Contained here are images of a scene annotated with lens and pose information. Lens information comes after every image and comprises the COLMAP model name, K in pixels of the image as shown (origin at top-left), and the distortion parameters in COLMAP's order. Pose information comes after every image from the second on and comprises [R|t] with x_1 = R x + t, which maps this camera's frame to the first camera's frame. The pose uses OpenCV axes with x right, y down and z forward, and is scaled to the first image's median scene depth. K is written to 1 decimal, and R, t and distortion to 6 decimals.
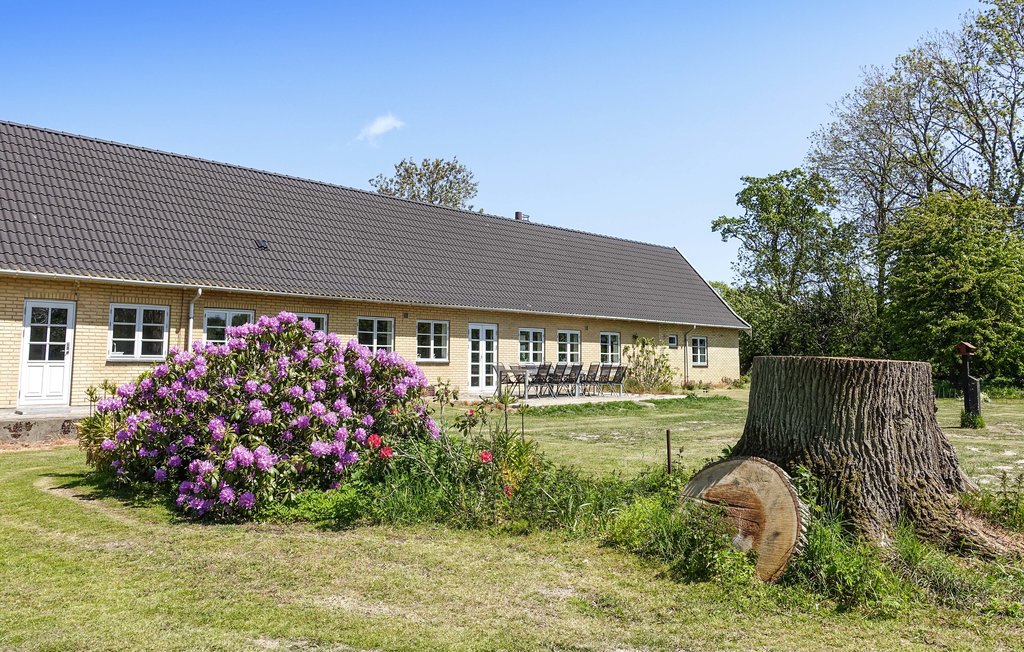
lens RADIAL K [[802.6, 0, 528.9], [0, 802.6, 282.7], [0, 0, 1]] dist [0.002292, 0.002100]
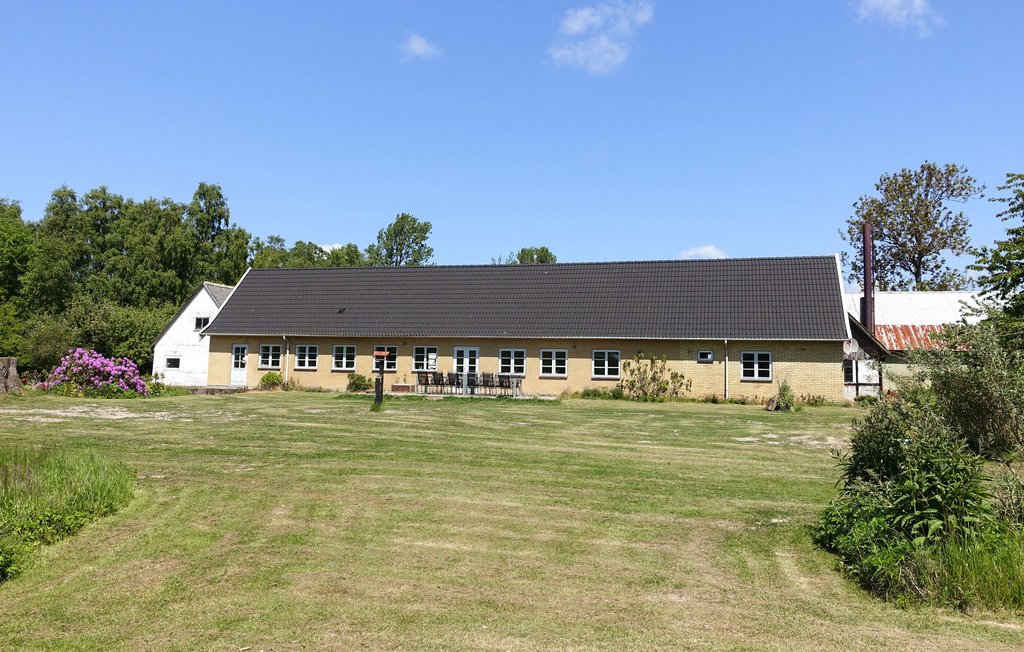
lens RADIAL K [[802.6, 0, 528.9], [0, 802.6, 282.7], [0, 0, 1]] dist [0.002292, 0.002100]
pose [[0.462762, -0.094918, -0.881386, 1.363746], [0.069835, 0.995065, -0.070494, 0.046637], [0.883727, -0.028929, 0.467107, 0.408244]]
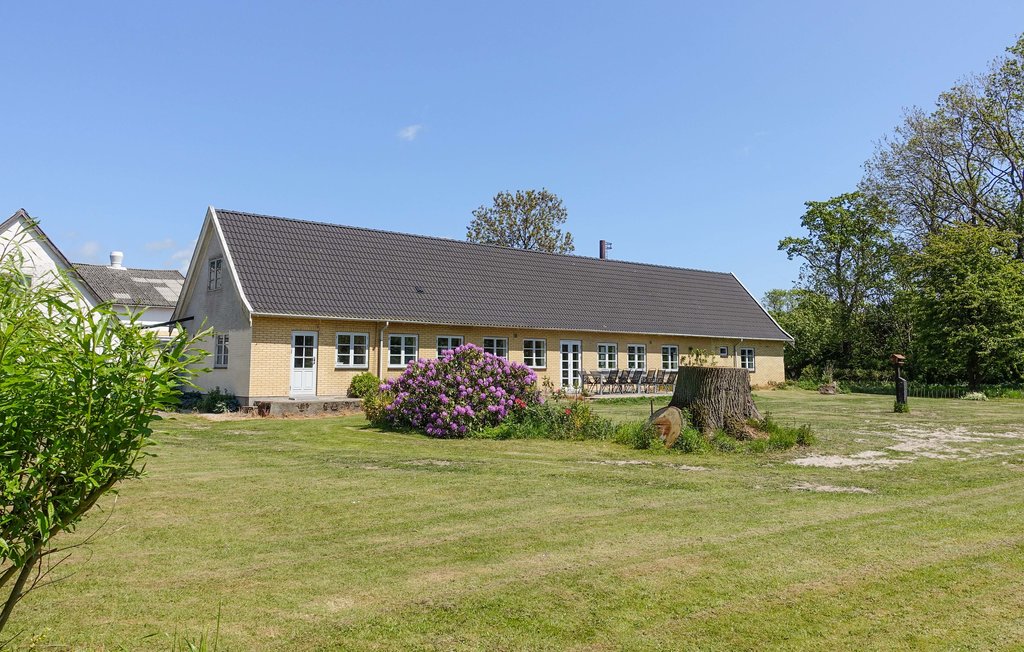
lens RADIAL K [[802.6, 0, 528.9], [0, 802.6, 282.7], [0, 0, 1]] dist [0.002292, 0.002100]
pose [[0.993227, -0.013778, -0.115369, 0.032089], [0.012847, 0.999879, -0.008814, -0.036931], [0.115477, 0.007272, 0.993284, -0.375326]]
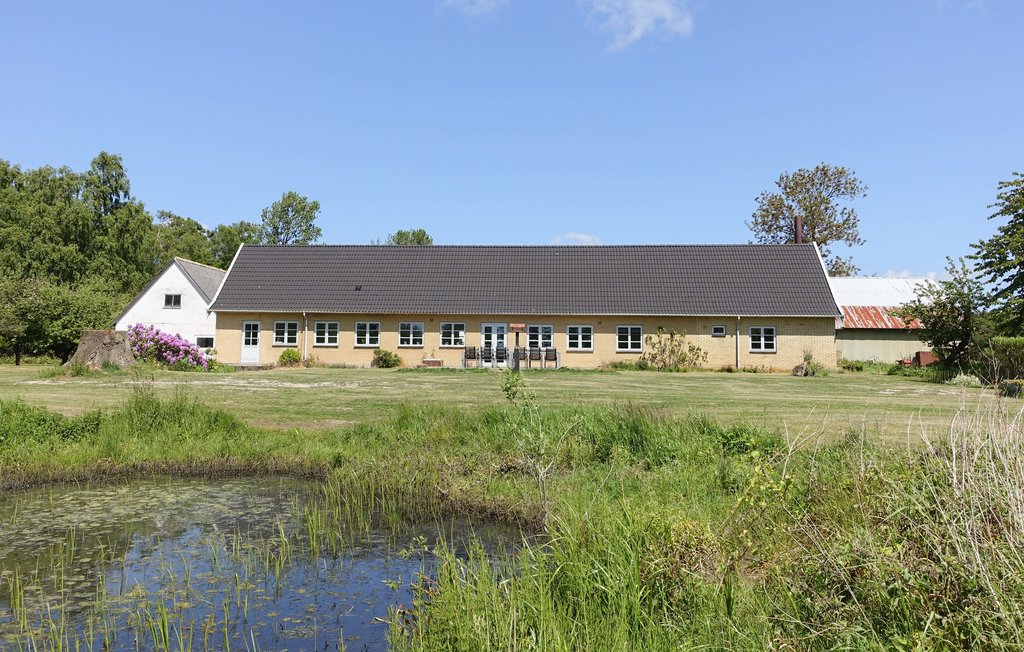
lens RADIAL K [[789.6, 0, 511.3], [0, 789.6, 285.9], [0, 0, 1]] dist [0.002237, 0.001533]
pose [[0.646660, -0.067763, -0.759763, 1.174310], [0.068575, 0.997177, -0.030571, 0.028359], [0.759690, -0.032332, 0.649482, 0.014847]]
